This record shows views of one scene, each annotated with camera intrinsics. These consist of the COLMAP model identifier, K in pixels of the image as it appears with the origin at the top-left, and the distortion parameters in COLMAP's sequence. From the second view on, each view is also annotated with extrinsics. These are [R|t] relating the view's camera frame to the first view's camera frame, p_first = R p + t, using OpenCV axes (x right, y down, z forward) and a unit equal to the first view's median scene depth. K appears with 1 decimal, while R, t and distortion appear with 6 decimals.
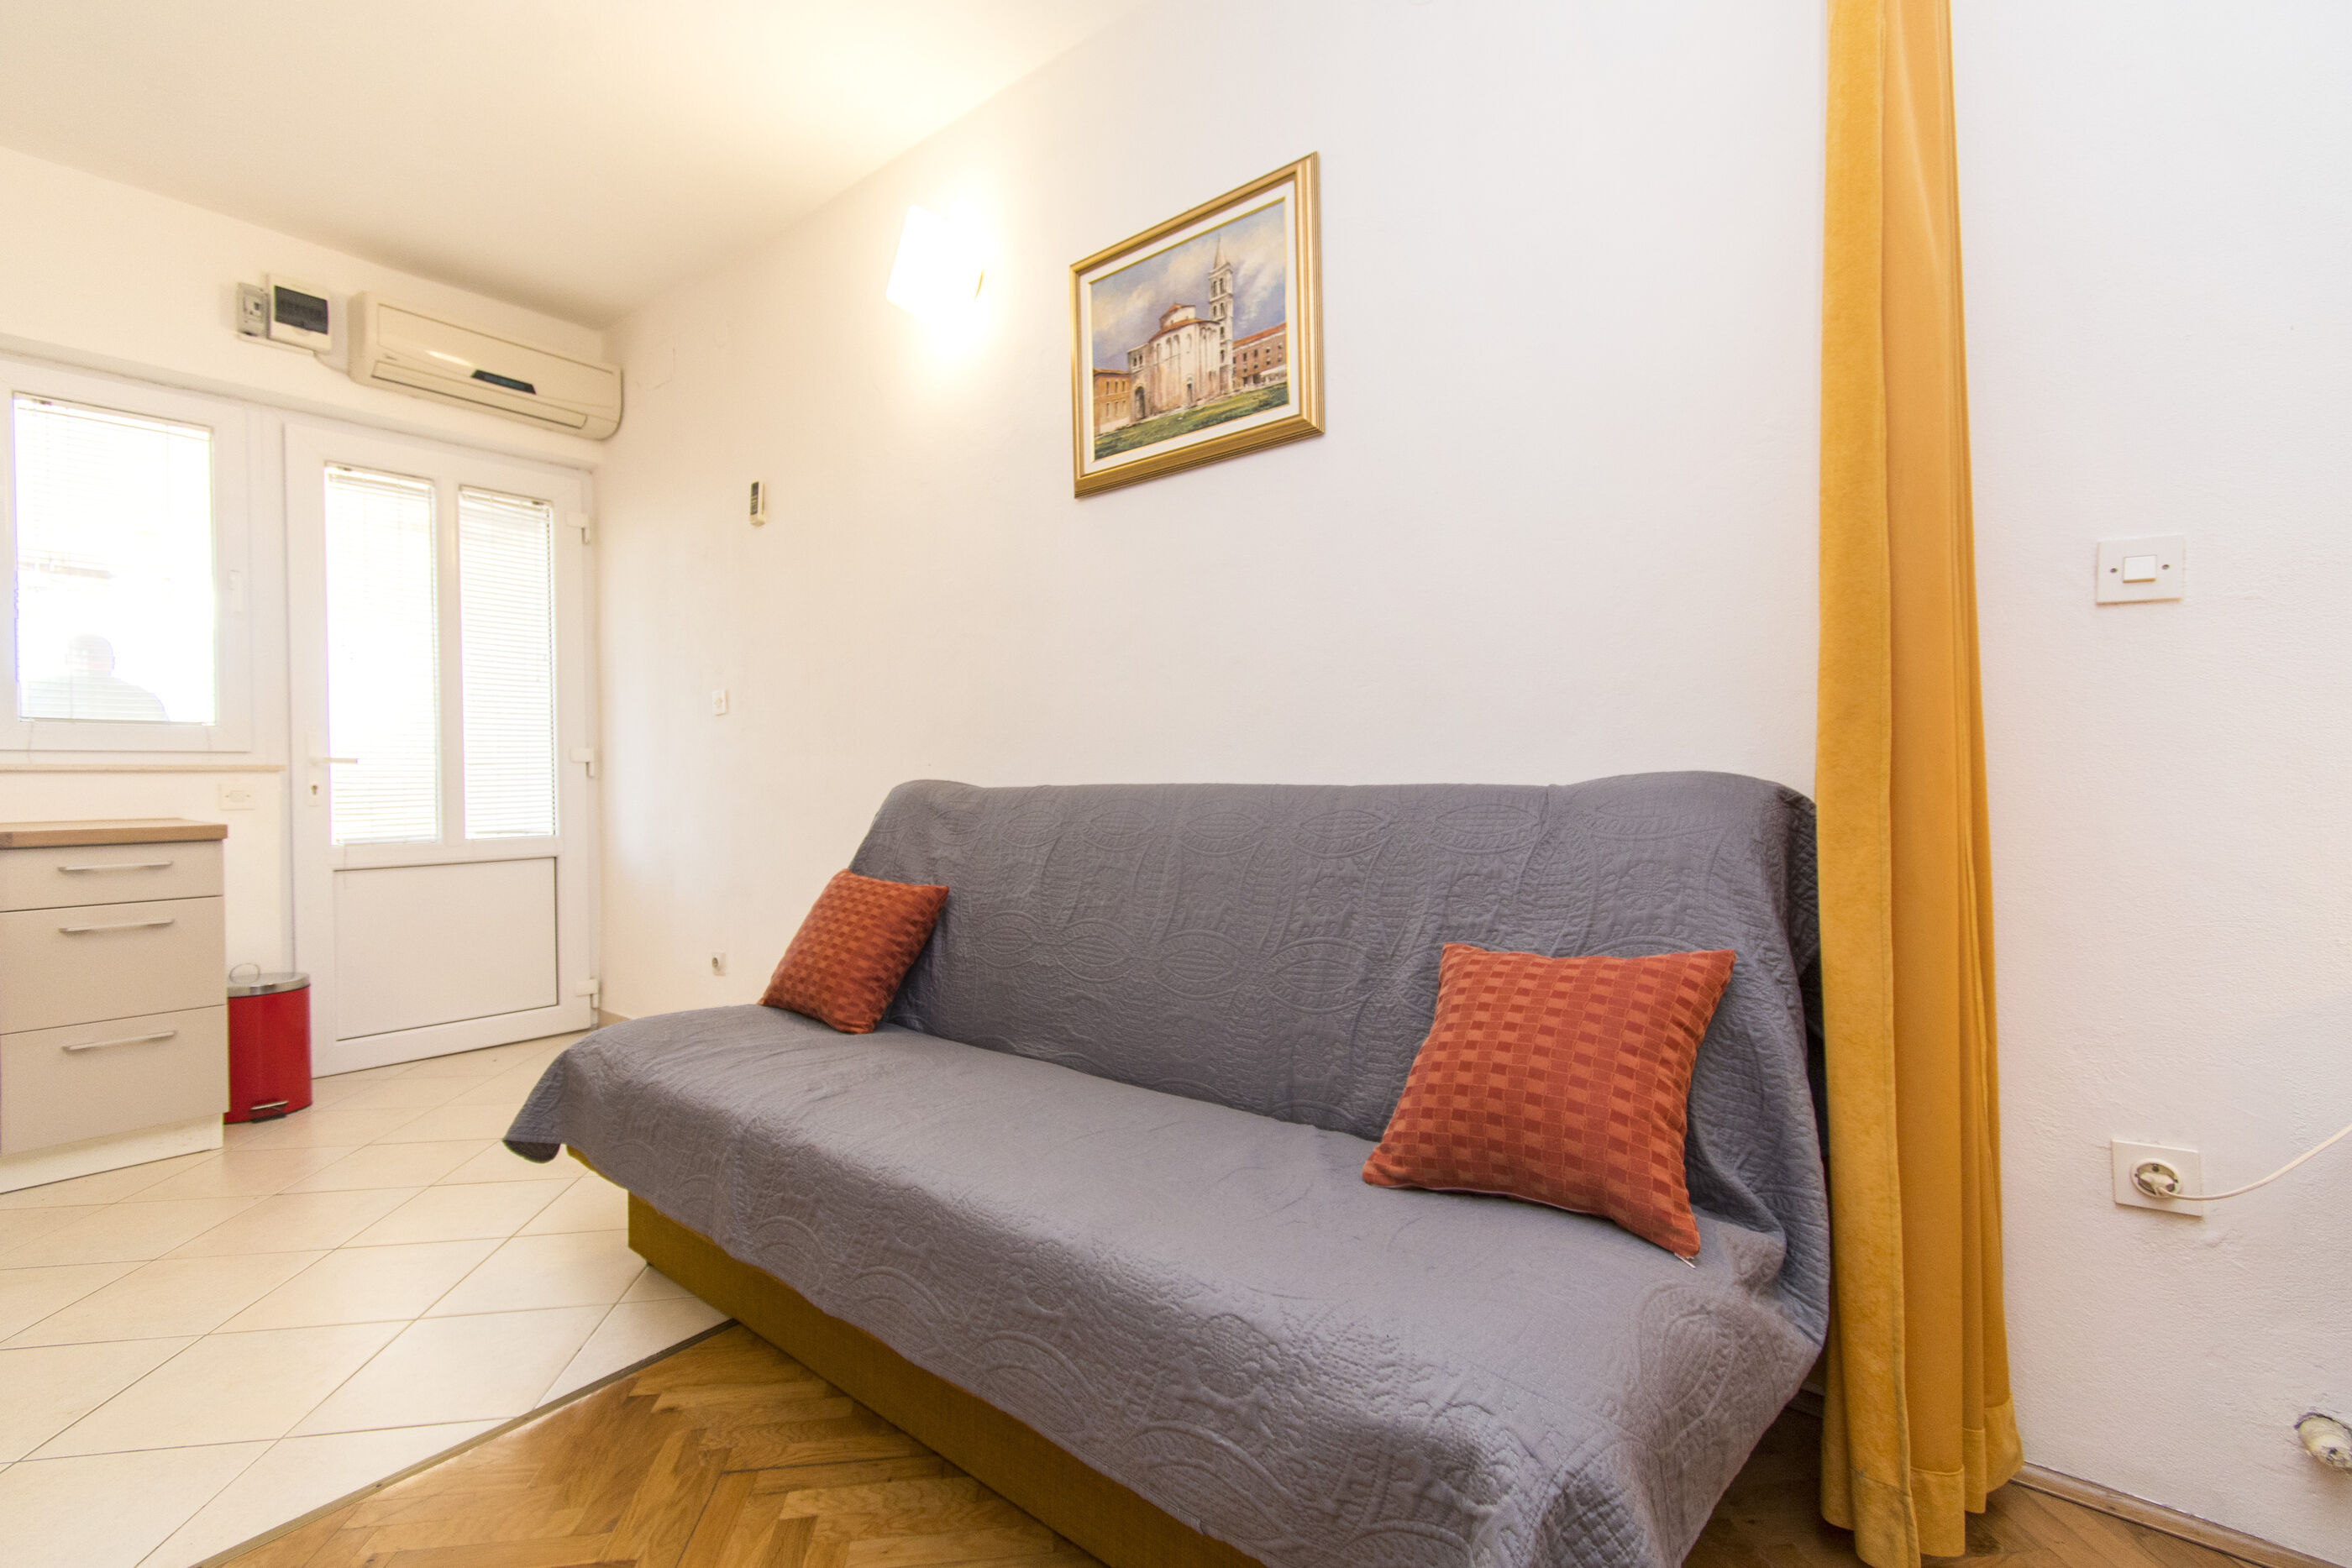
lens RADIAL K [[1020.1, 0, 1186.2], [0, 1020.1, 783.1], [0, 0, 1]] dist [-0.000146, -0.000920]
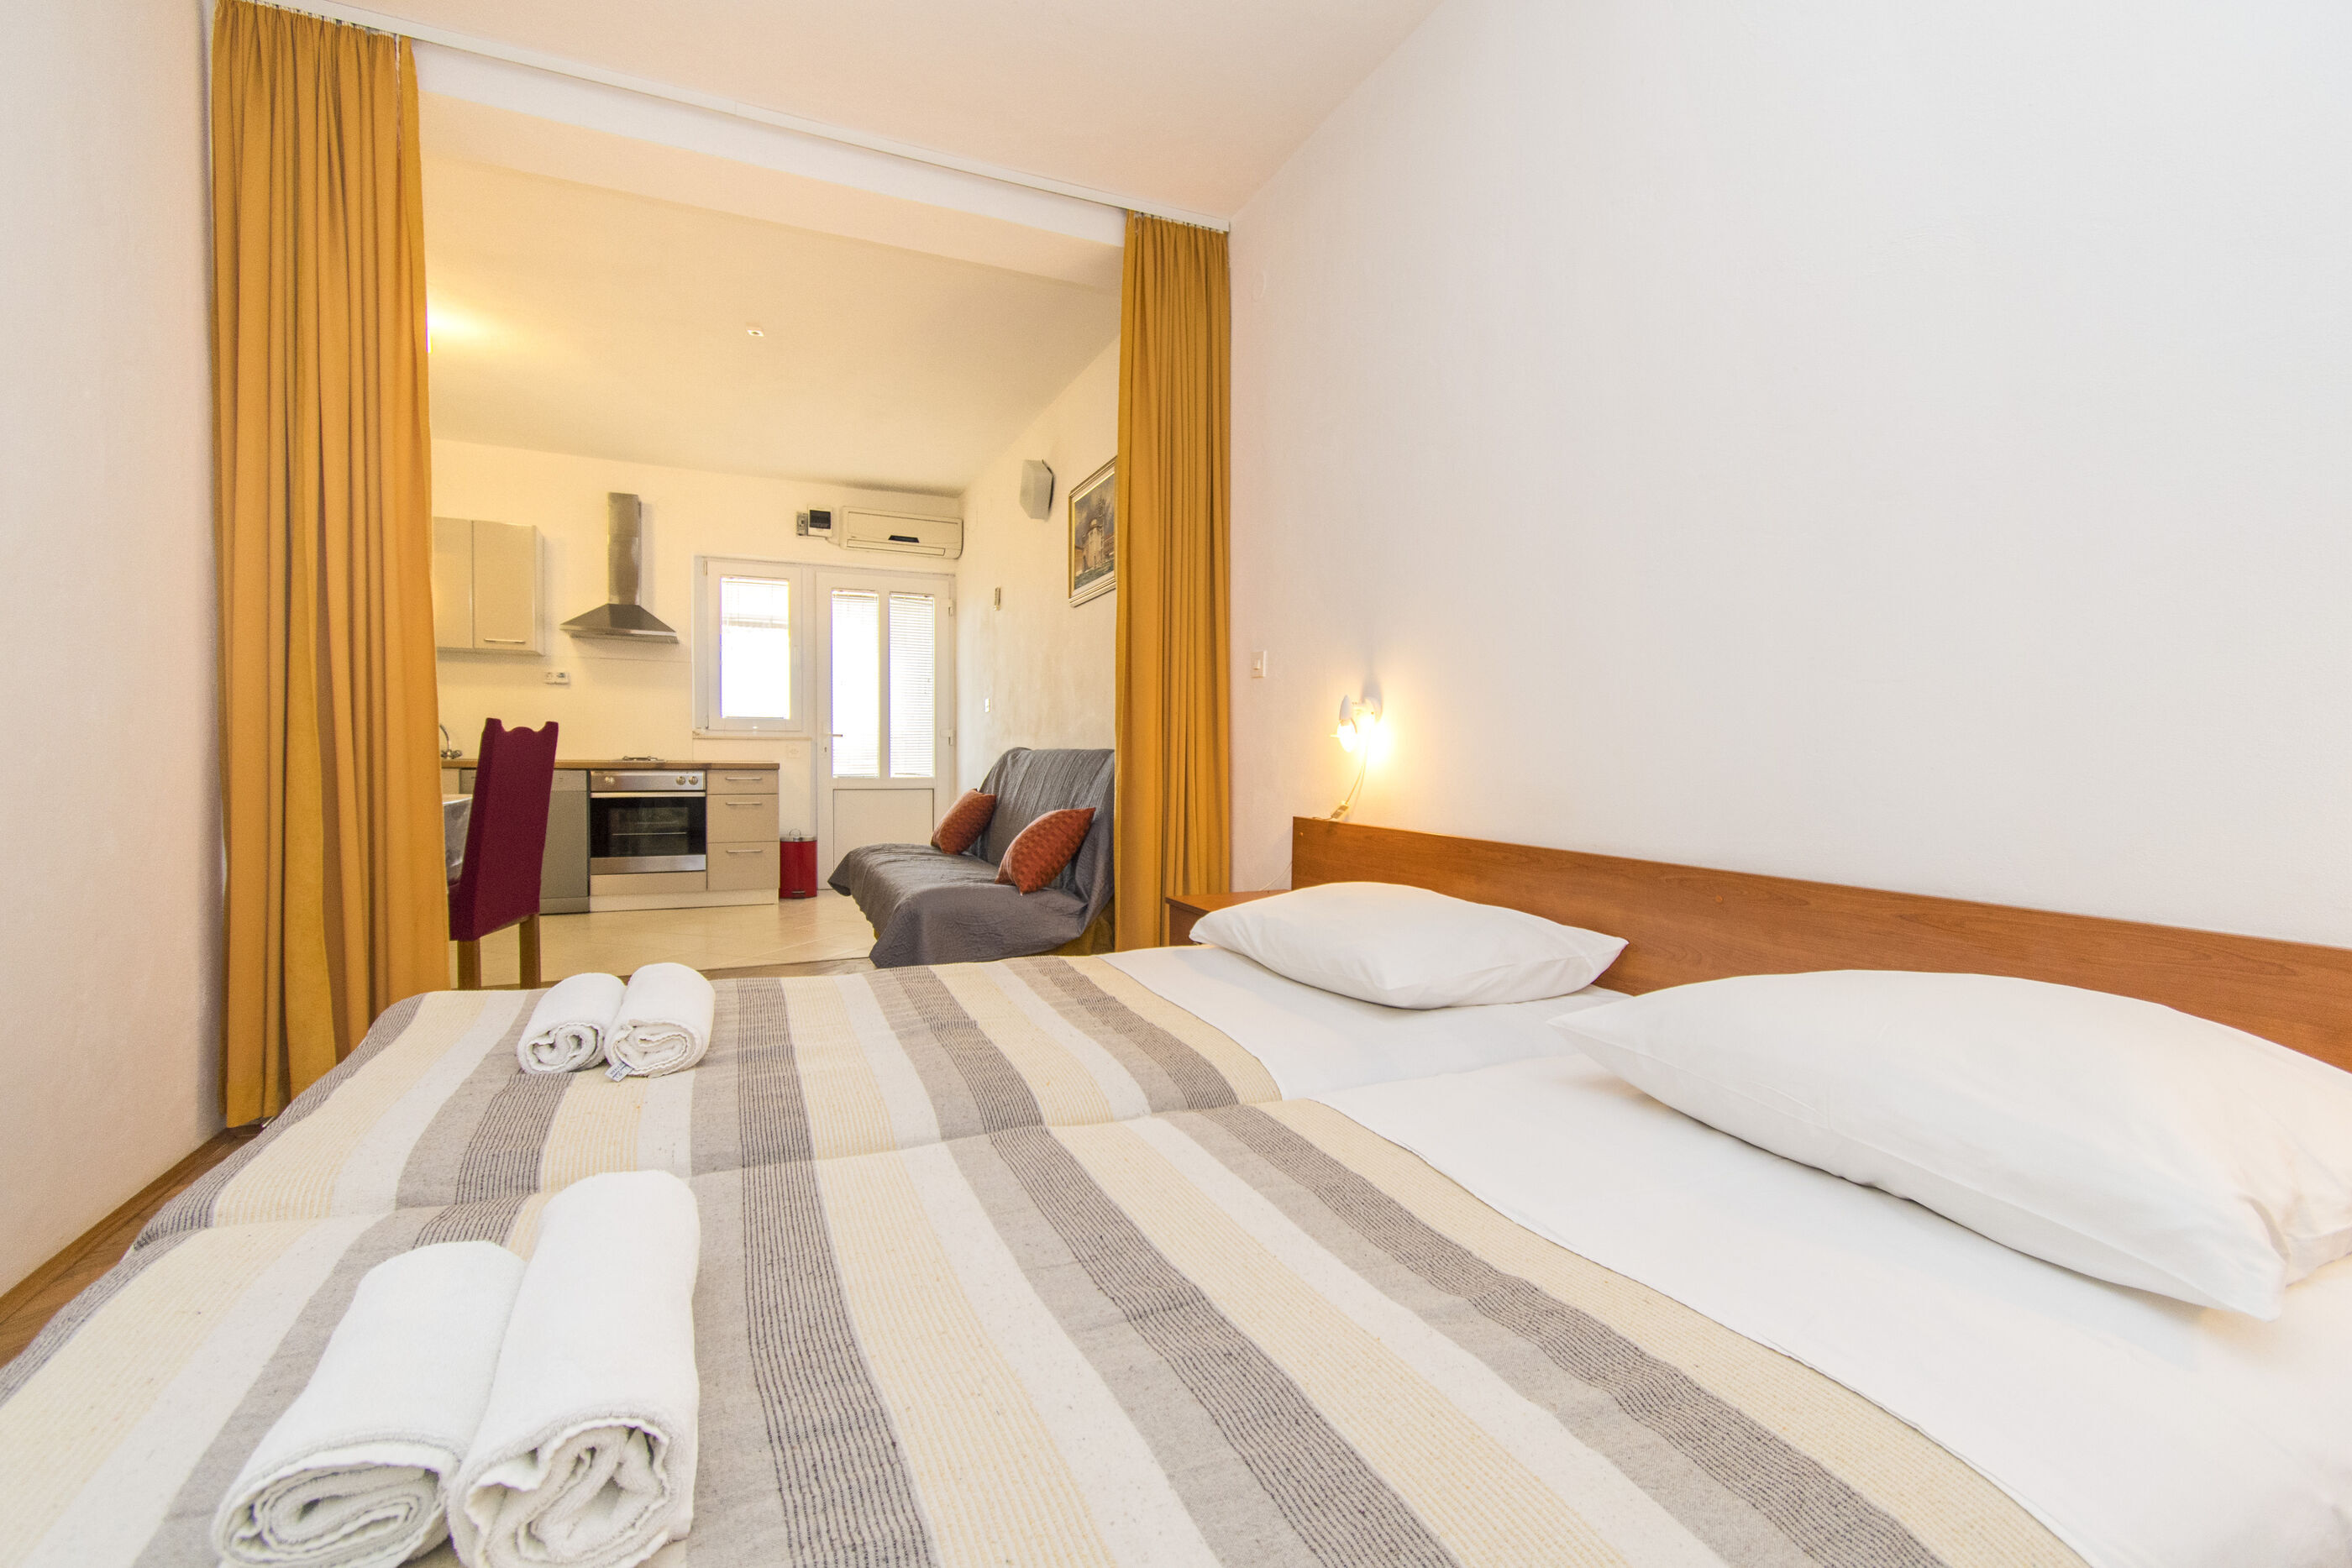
lens RADIAL K [[1020.1, 0, 1178.3], [0, 1020.1, 779.5], [0, 0, 1]] dist [-0.000146, -0.000920]
pose [[0.885022, 0.028592, -0.464670, 0.742435], [-0.020583, 0.999539, 0.022301, 0.006086], [0.465094, -0.010172, 0.885203, -0.496947]]
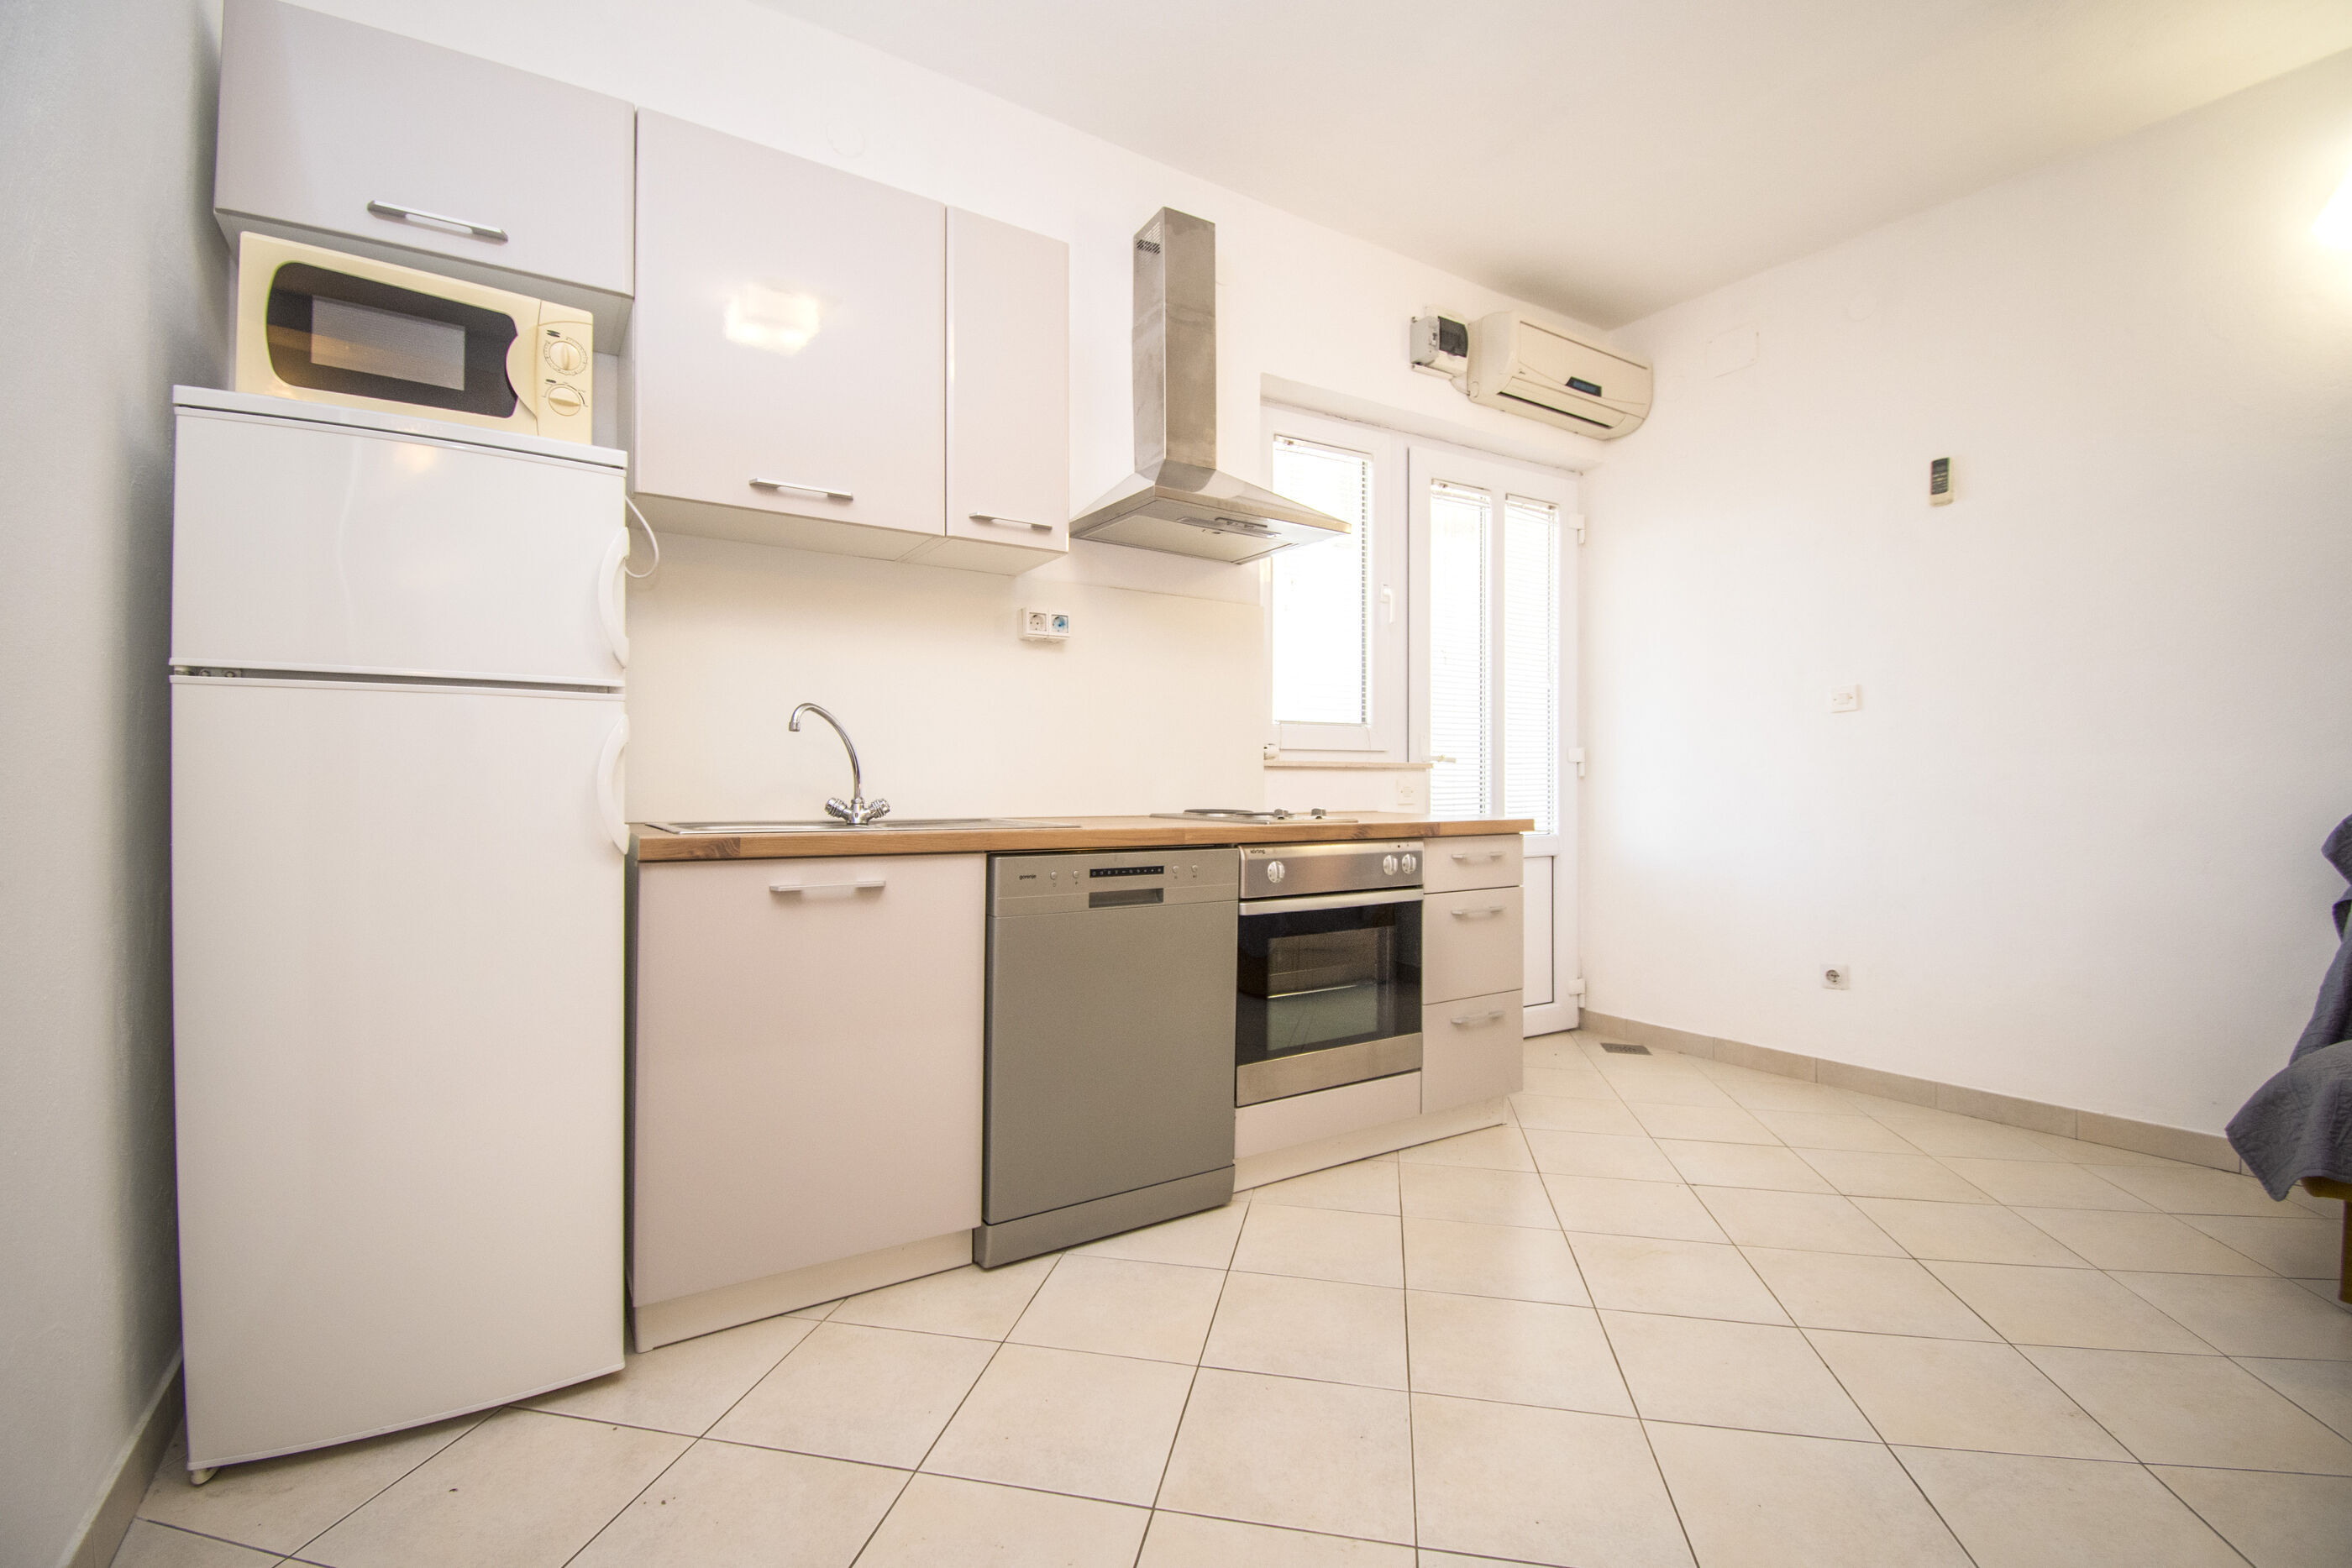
lens RADIAL K [[1020.1, 0, 1183.2], [0, 1020.1, 784.4], [0, 0, 1]] dist [-0.000146, -0.000920]
pose [[0.935727, 0.012484, -0.352504, -0.727148], [-0.013926, 0.999902, -0.001556, 0.009327], [0.352450, 0.006365, 0.935809, -0.093004]]
